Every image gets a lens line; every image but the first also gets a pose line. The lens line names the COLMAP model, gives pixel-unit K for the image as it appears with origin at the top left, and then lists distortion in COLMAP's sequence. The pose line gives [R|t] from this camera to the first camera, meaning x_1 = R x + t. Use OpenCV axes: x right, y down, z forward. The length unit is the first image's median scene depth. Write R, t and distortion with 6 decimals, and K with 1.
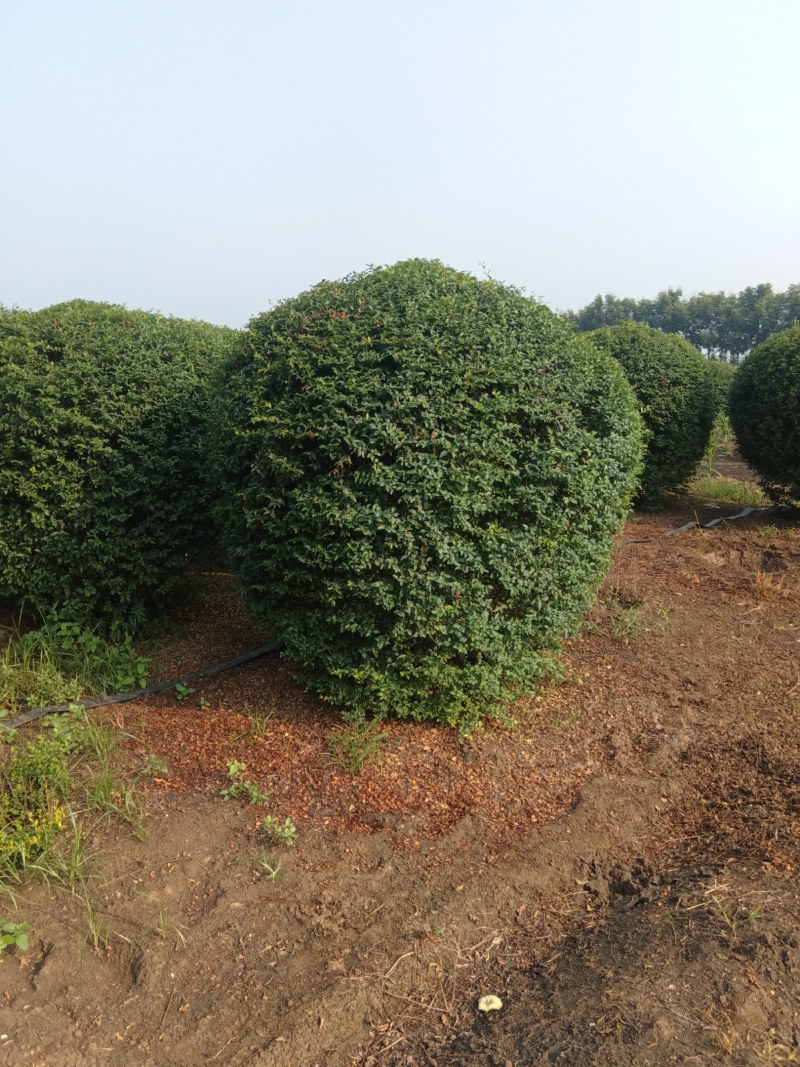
lens RADIAL K [[857.6, 0, 396.6], [0, 857.6, 521.7], [0, 0, 1]] dist [-0.003242, 0.001299]
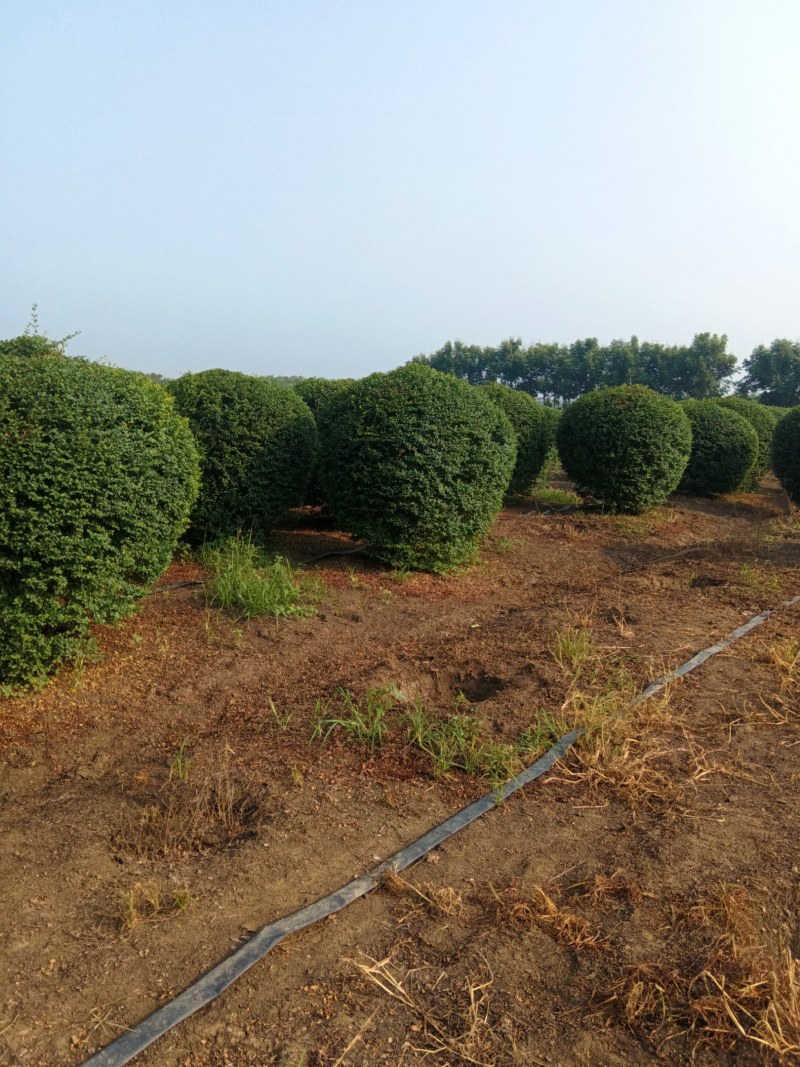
lens RADIAL K [[835.7, 0, 397.7], [0, 835.7, 550.4], [0, 0, 1]] dist [-0.001208, -0.005581]
pose [[0.984555, 0.002990, 0.175049, -0.435585], [-0.002442, 0.999991, -0.003347, 0.195664], [-0.175058, 0.002868, 0.984554, -1.194539]]
